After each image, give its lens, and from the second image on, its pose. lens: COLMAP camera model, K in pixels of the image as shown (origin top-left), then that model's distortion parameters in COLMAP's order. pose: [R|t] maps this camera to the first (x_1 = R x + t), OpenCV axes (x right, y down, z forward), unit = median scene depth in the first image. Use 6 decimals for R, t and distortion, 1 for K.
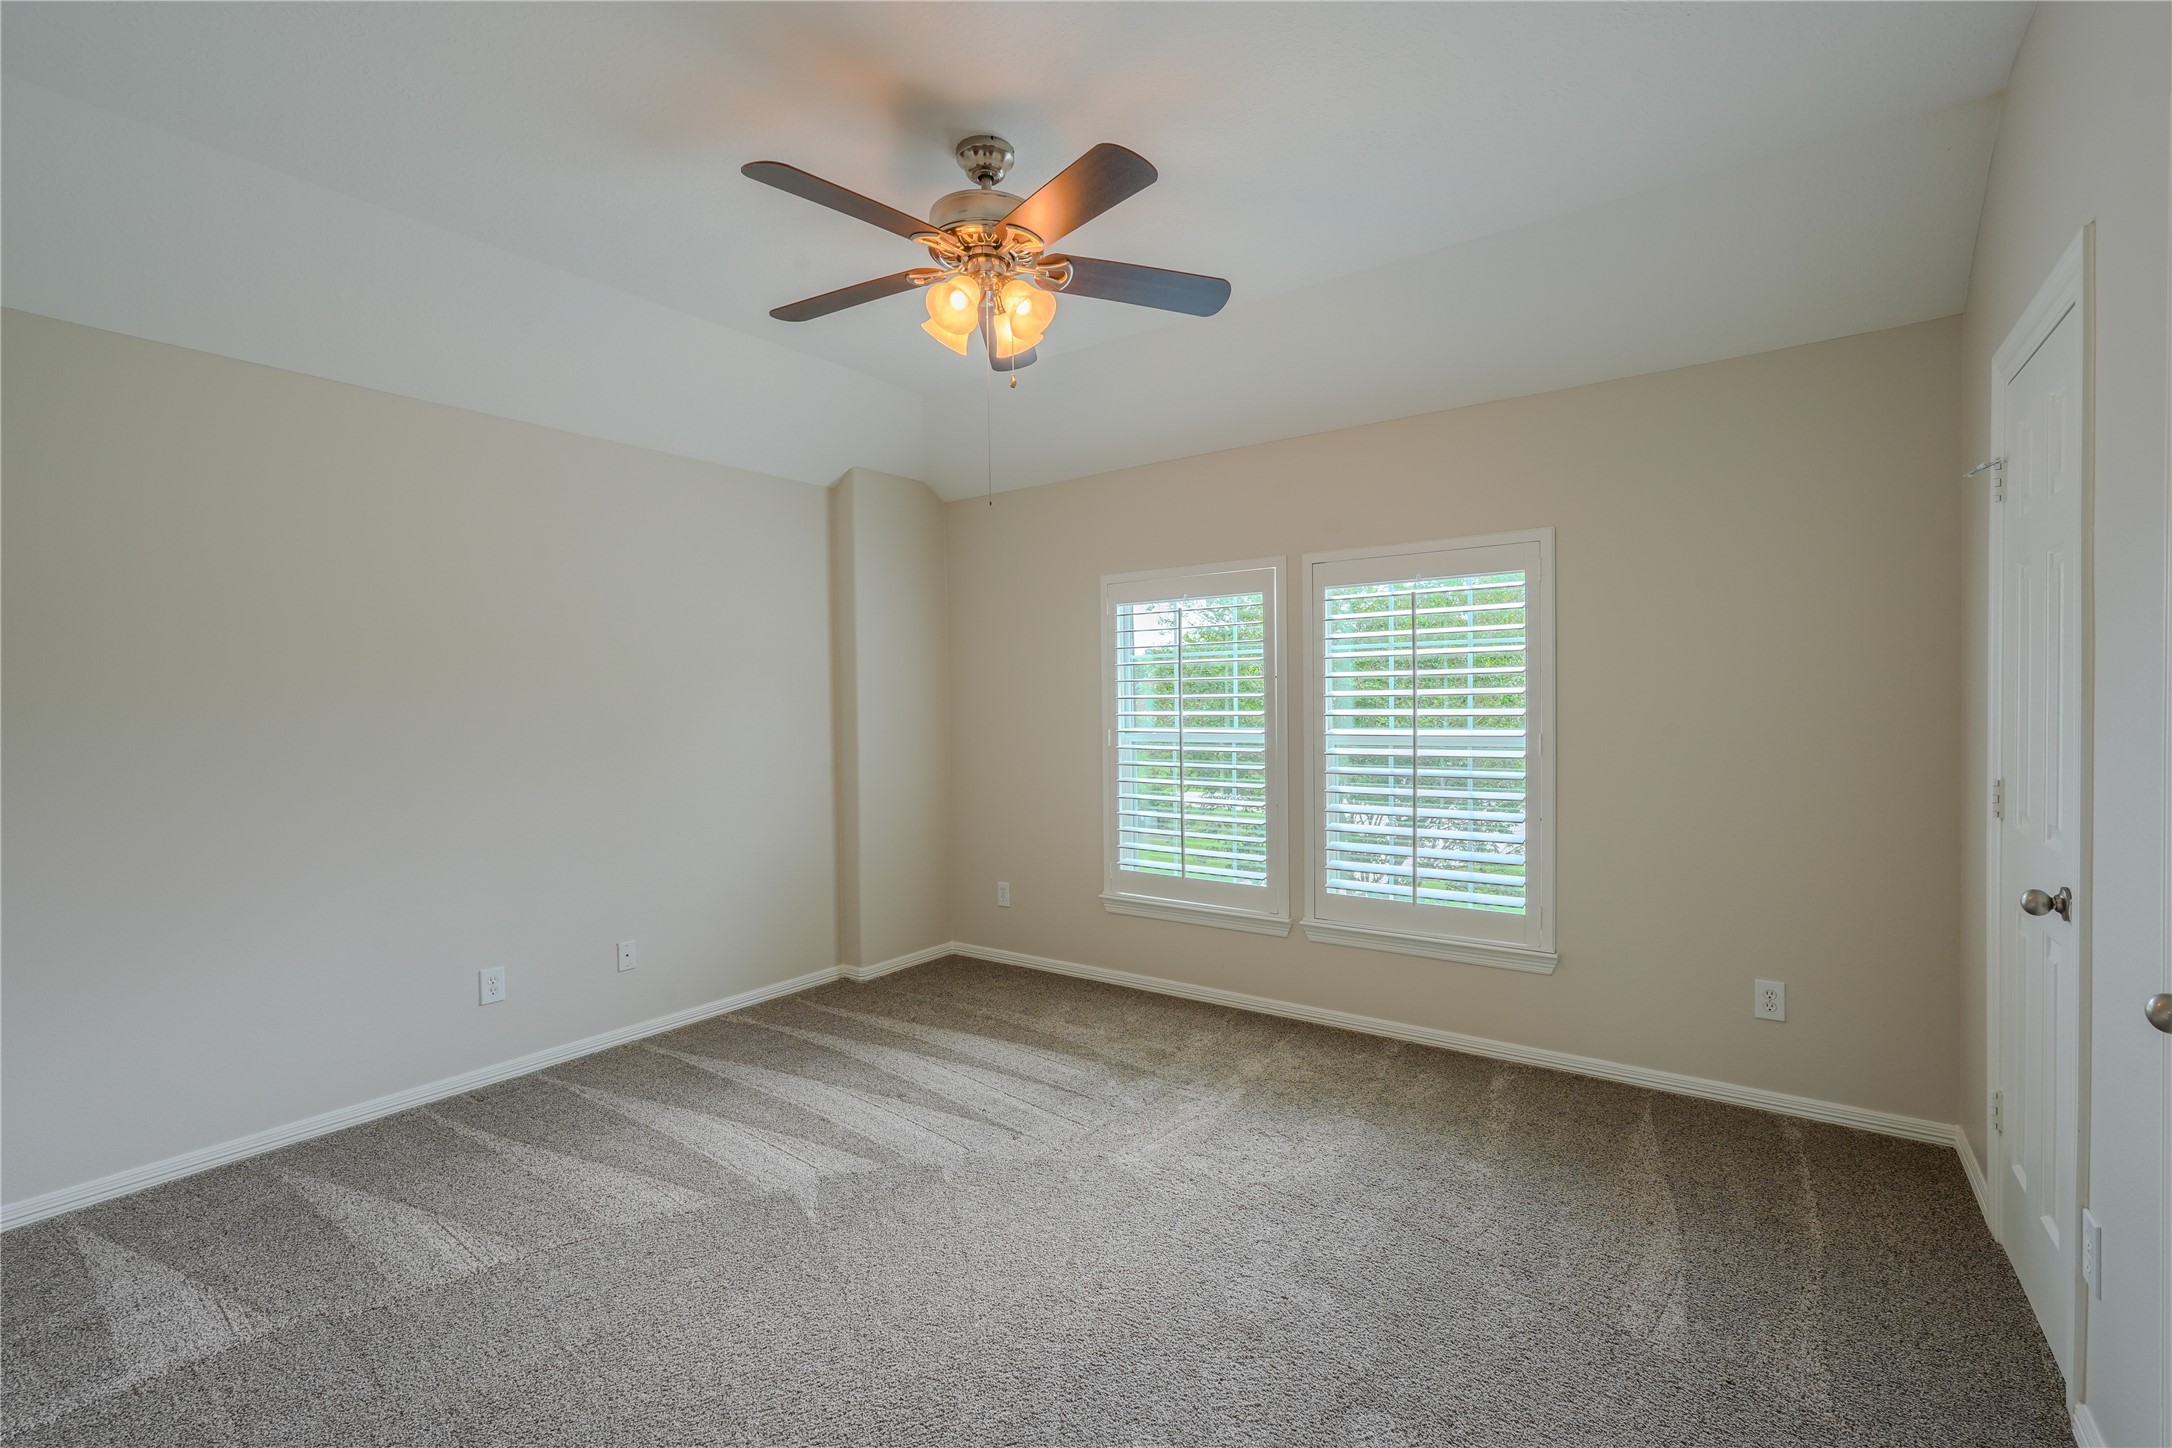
lens RADIAL K [[1014.1, 0, 1086.0], [0, 1014.1, 724.0], [0, 0, 1]] dist [0.000236, 0.000033]
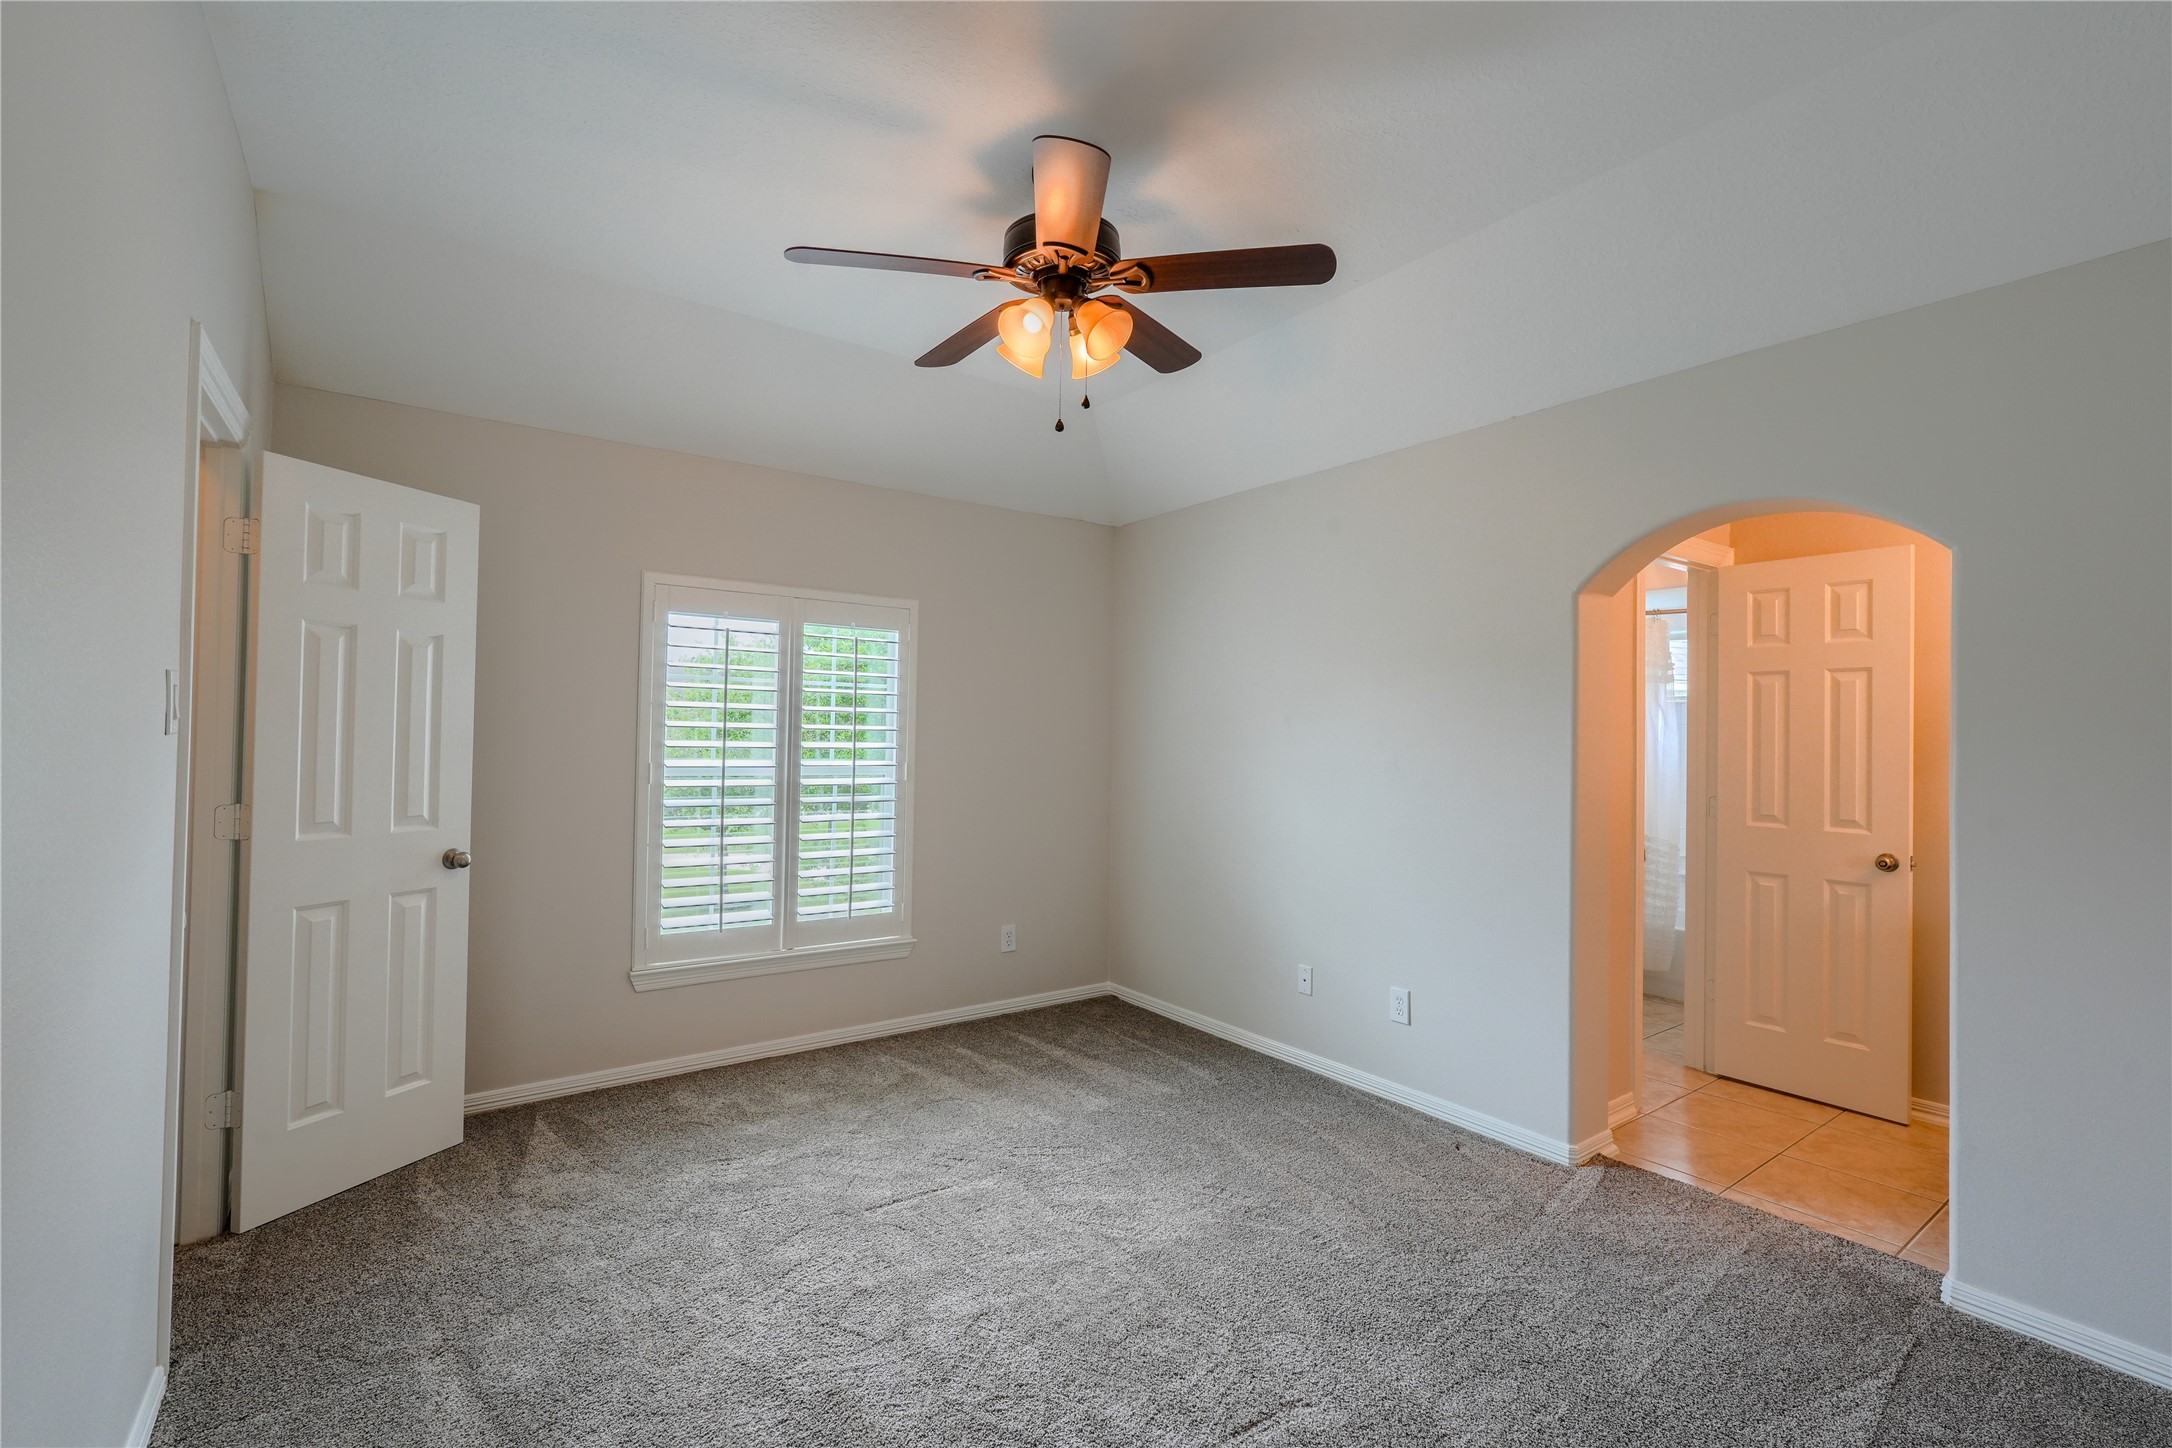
lens RADIAL K [[966.9, 0, 1086.0], [0, 966.9, 724.0], [0, 0, 1]] dist [-0.009788, -0.000014]
pose [[0.287996, 0.023764, 0.957337, -0.623307], [0.001319, 0.999681, -0.025212, -0.007555], [-0.957631, 0.008524, 0.287873, 0.444686]]
